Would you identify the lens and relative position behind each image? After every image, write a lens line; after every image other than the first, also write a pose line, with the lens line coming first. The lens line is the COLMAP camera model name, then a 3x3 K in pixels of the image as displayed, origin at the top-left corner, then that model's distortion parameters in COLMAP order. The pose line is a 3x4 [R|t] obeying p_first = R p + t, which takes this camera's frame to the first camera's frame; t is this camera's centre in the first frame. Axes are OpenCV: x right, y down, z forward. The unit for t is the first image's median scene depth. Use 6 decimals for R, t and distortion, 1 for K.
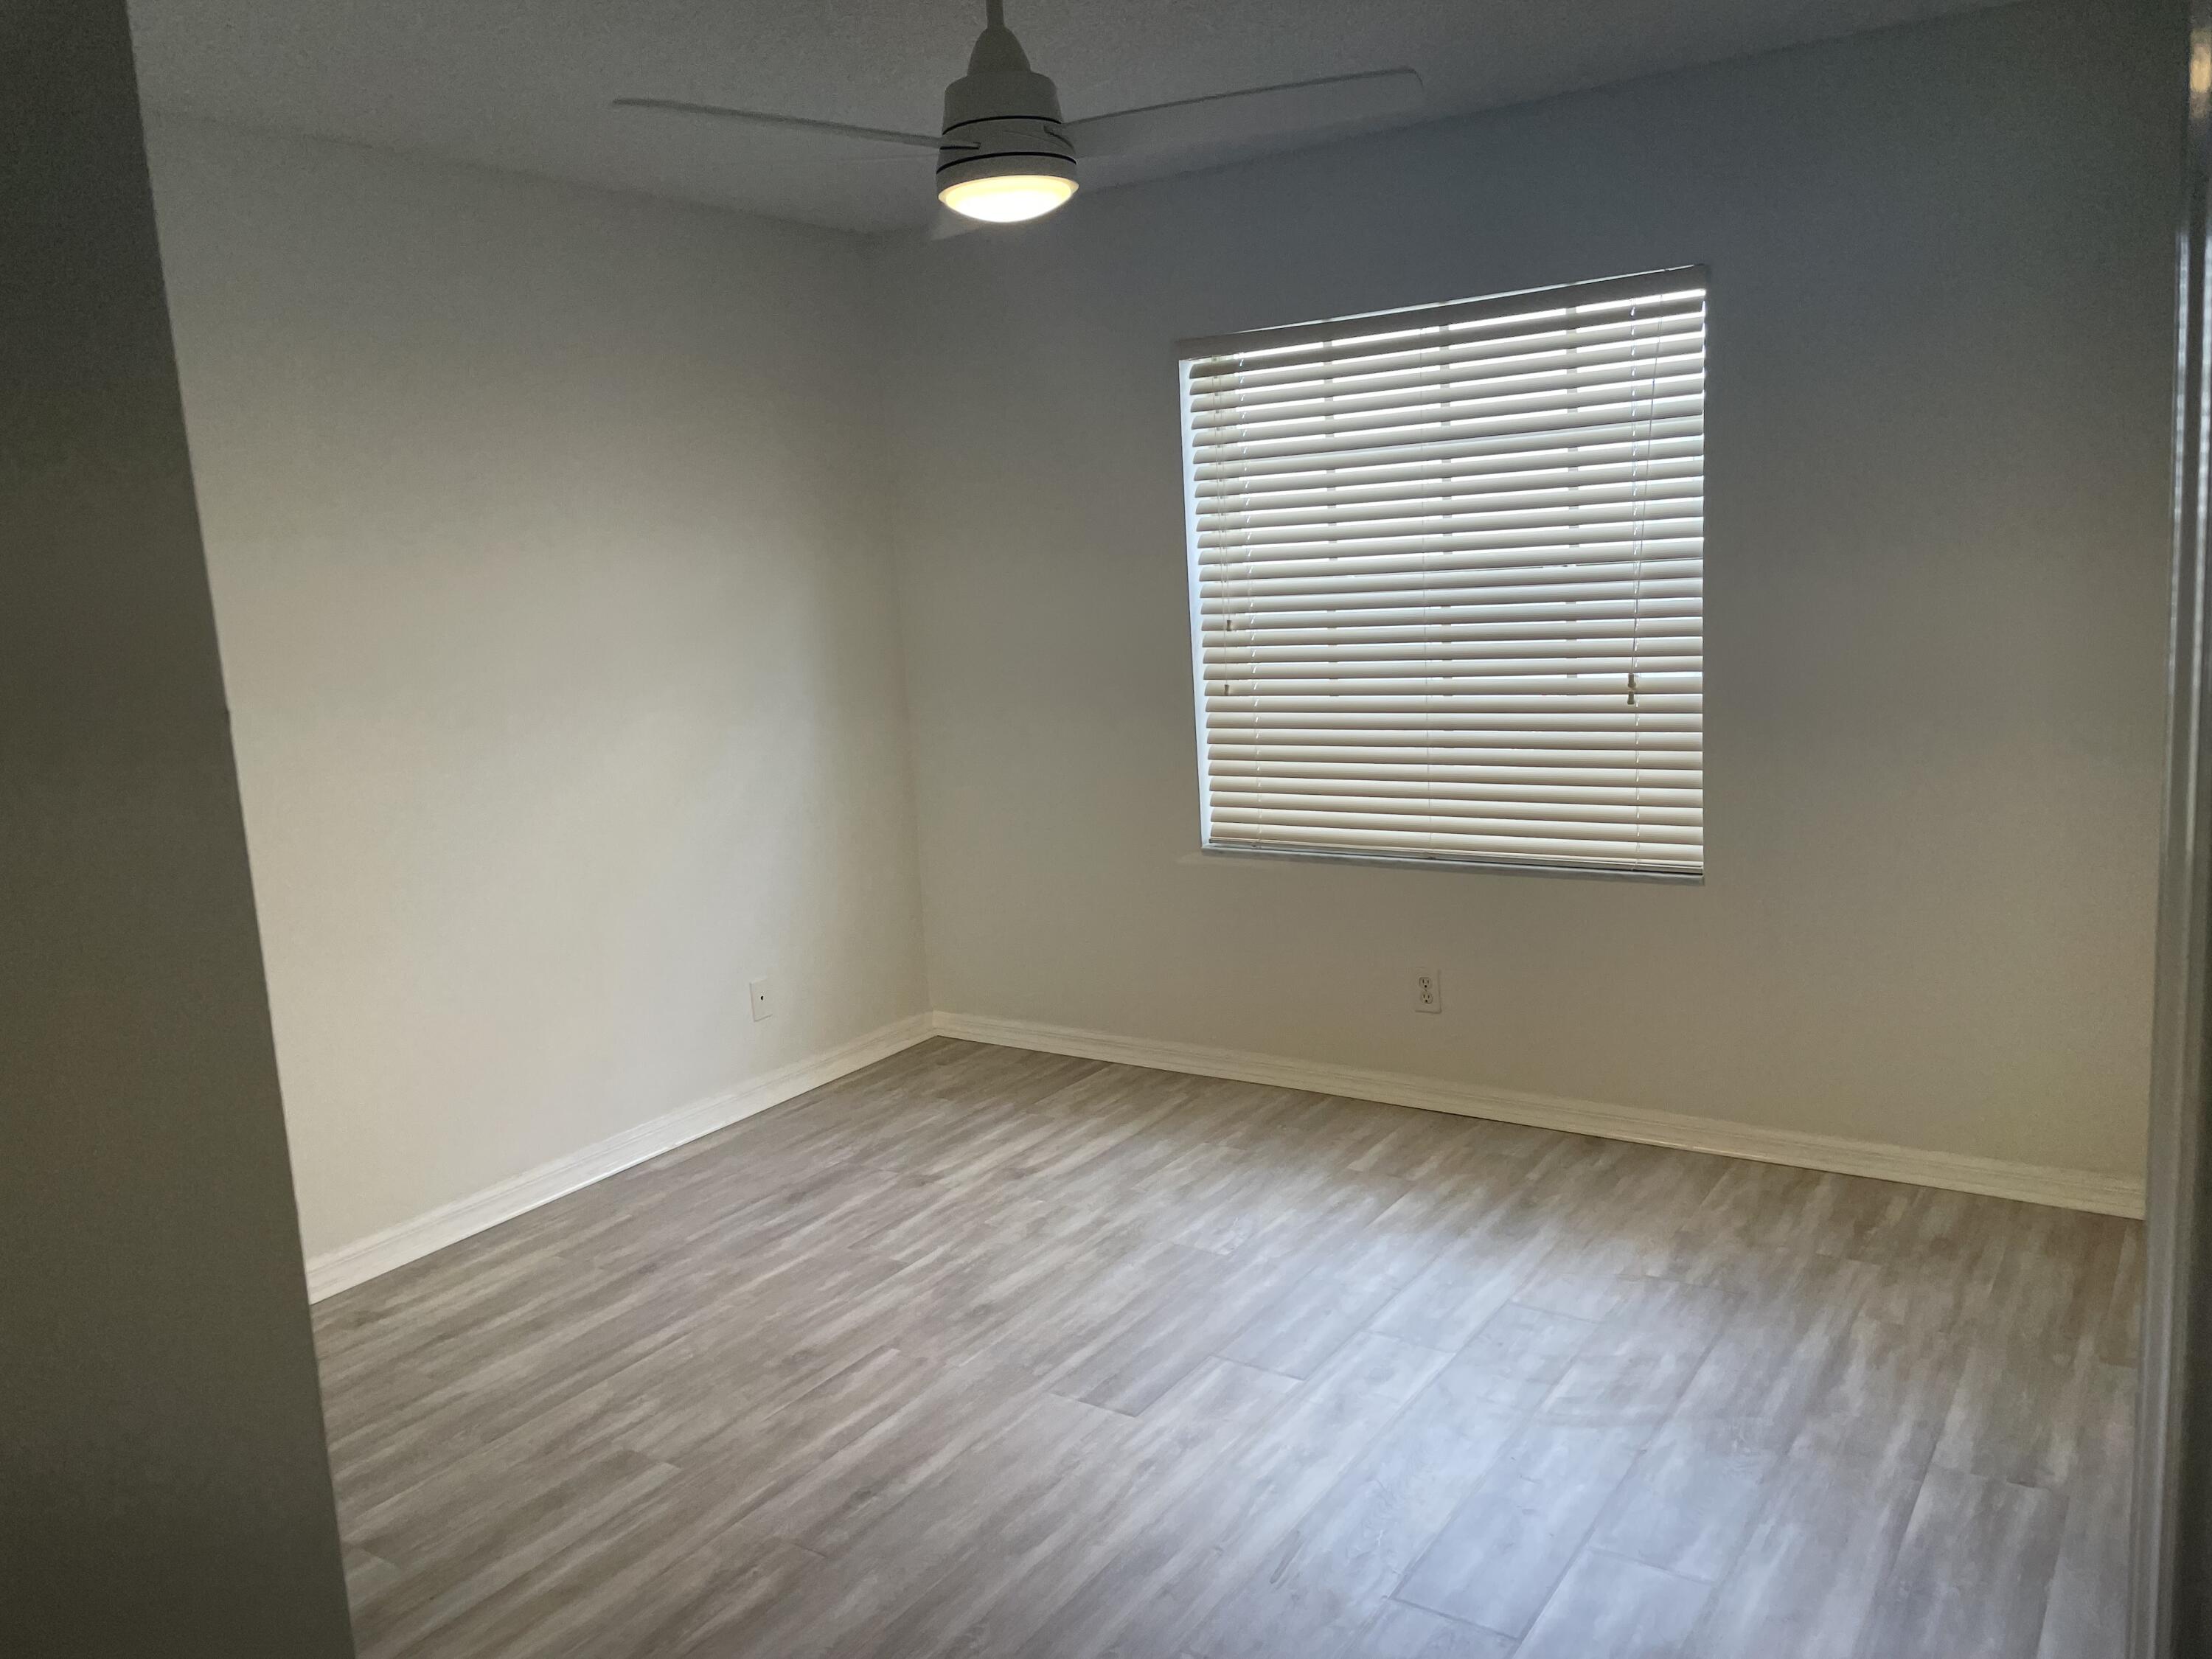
lens RADIAL K [[1678.0, 0, 1099.3], [0, 1678.0, 828.4], [0, 0, 1]] dist [0.013639, -0.015850]
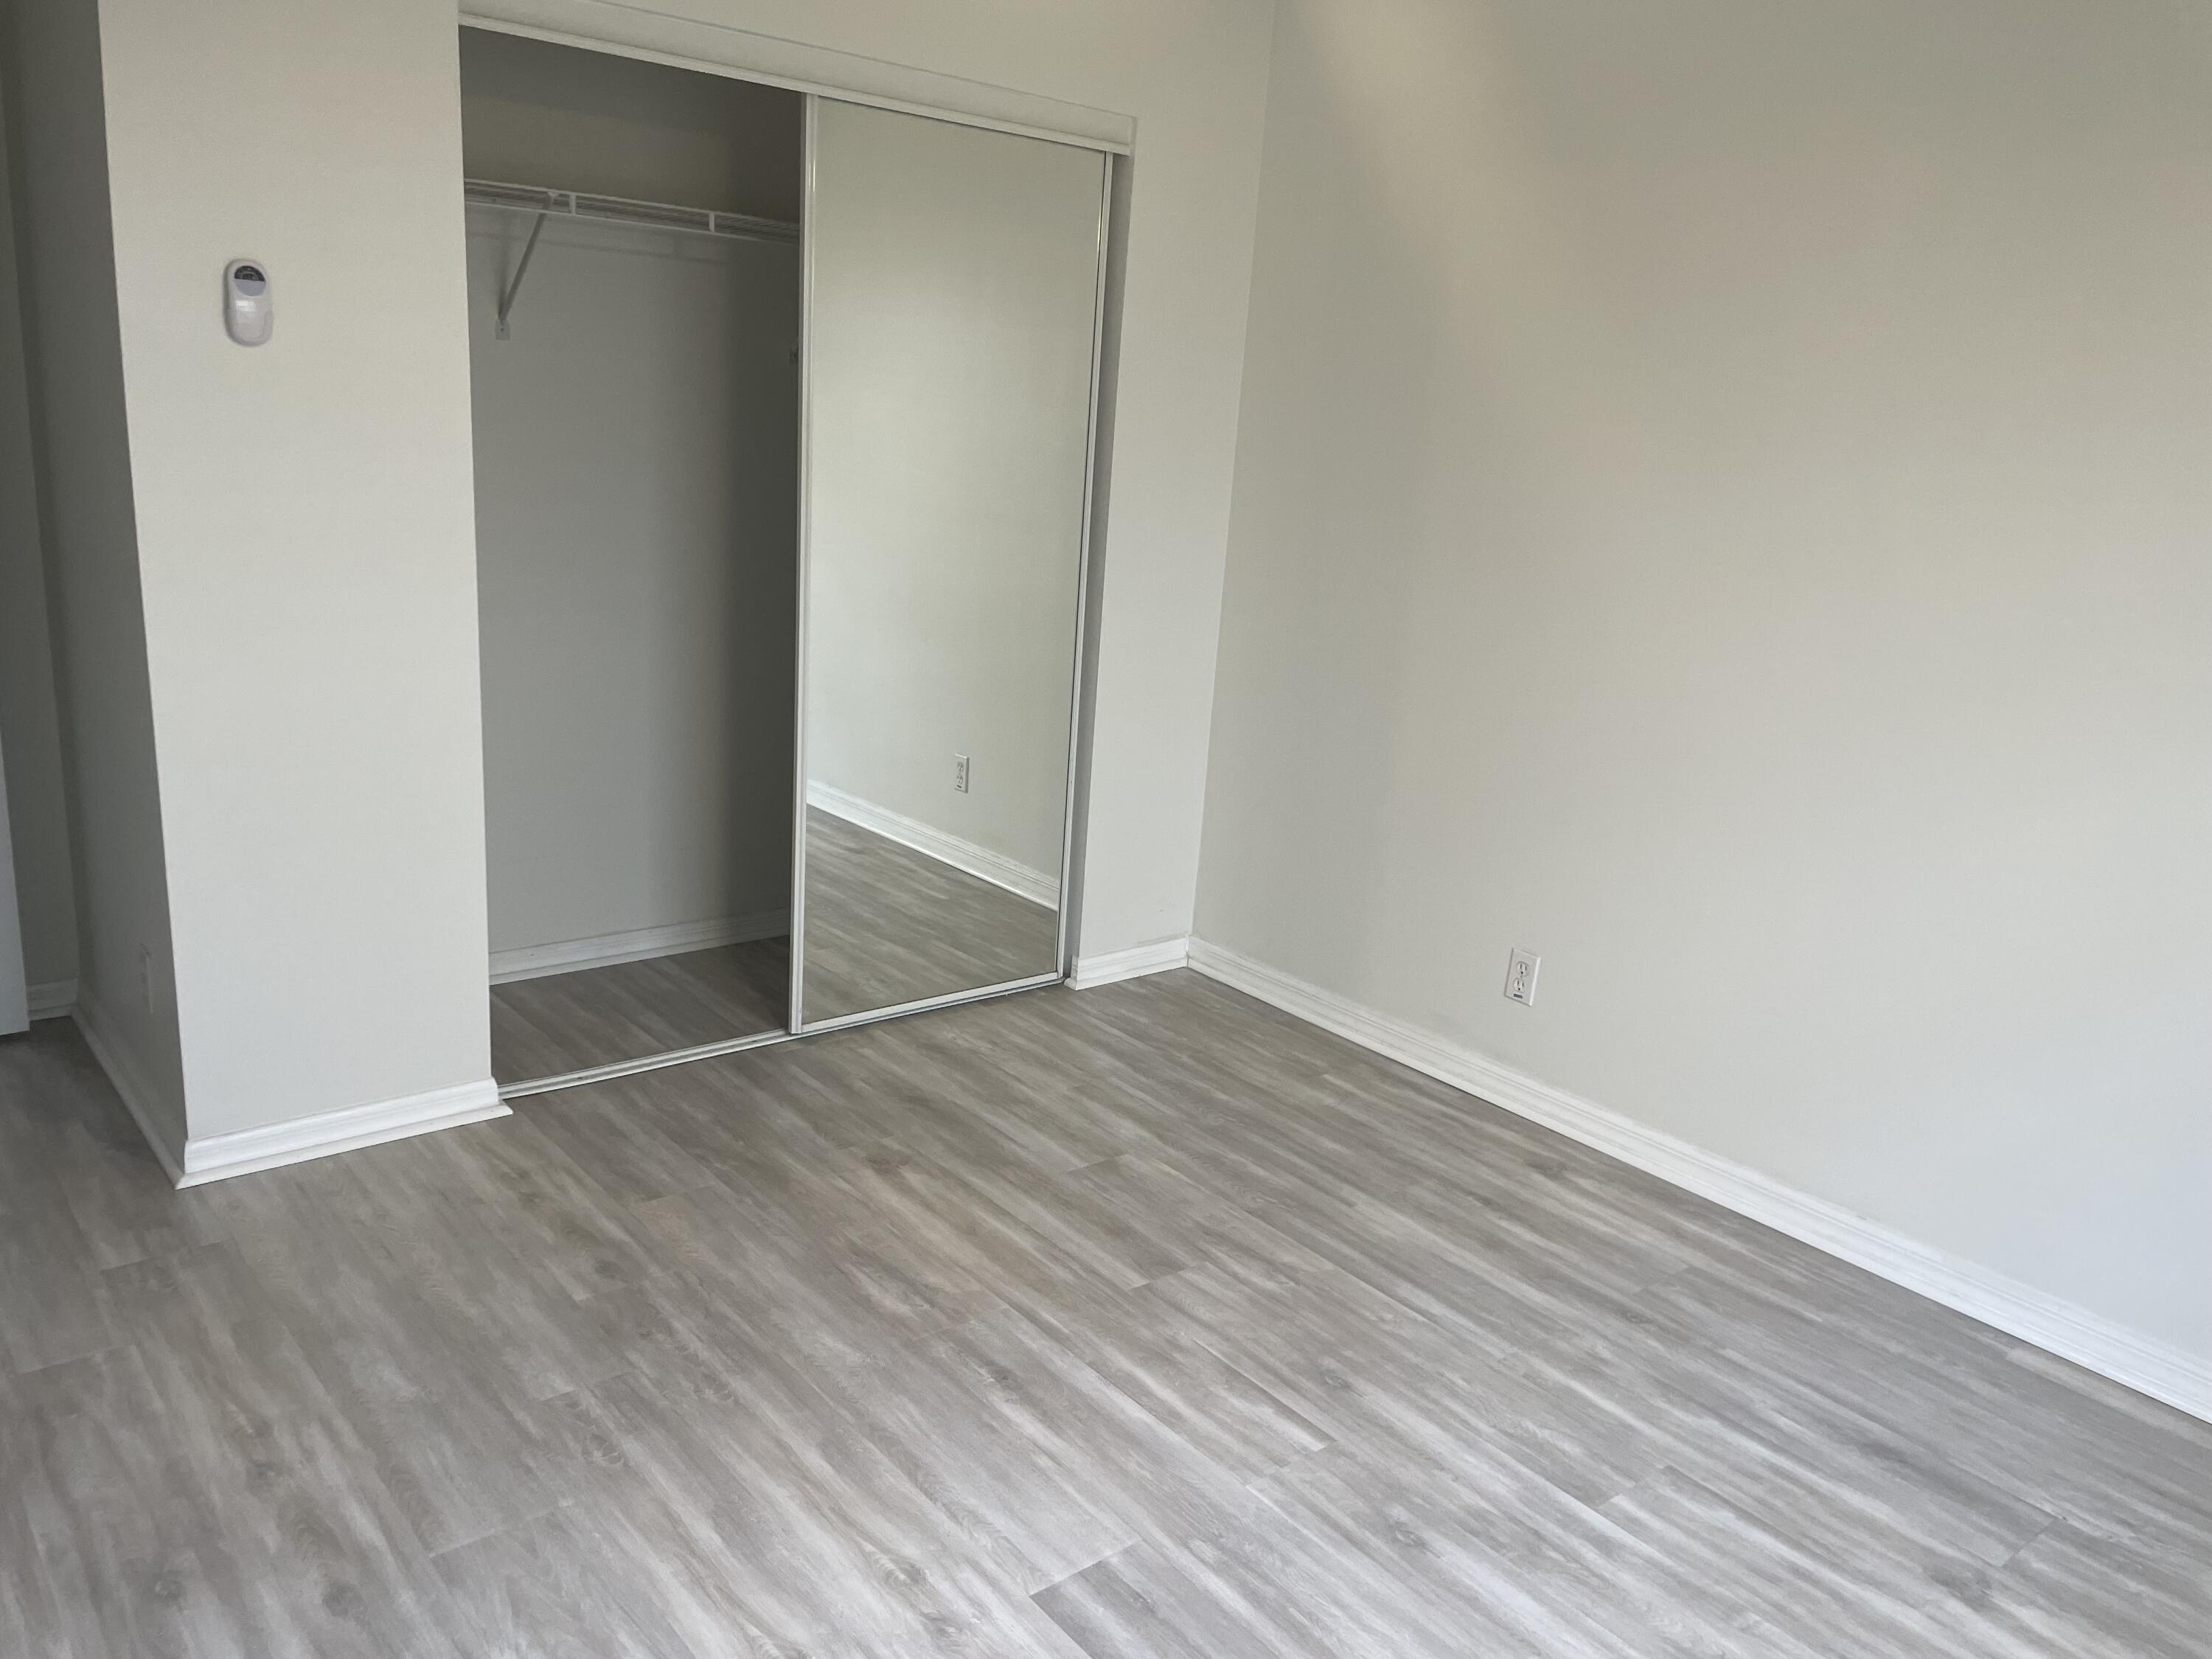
lens RADIAL K [[1678.0, 0, 1099.1], [0, 1678.0, 828.2], [0, 0, 1]] dist [0.013639, -0.015850]
pose [[-0.295596, 0.280451, -0.913220, 0.497044], [-0.211348, 0.913052, 0.348810, -0.184039], [0.931641, 0.296114, -0.210622, 0.915820]]
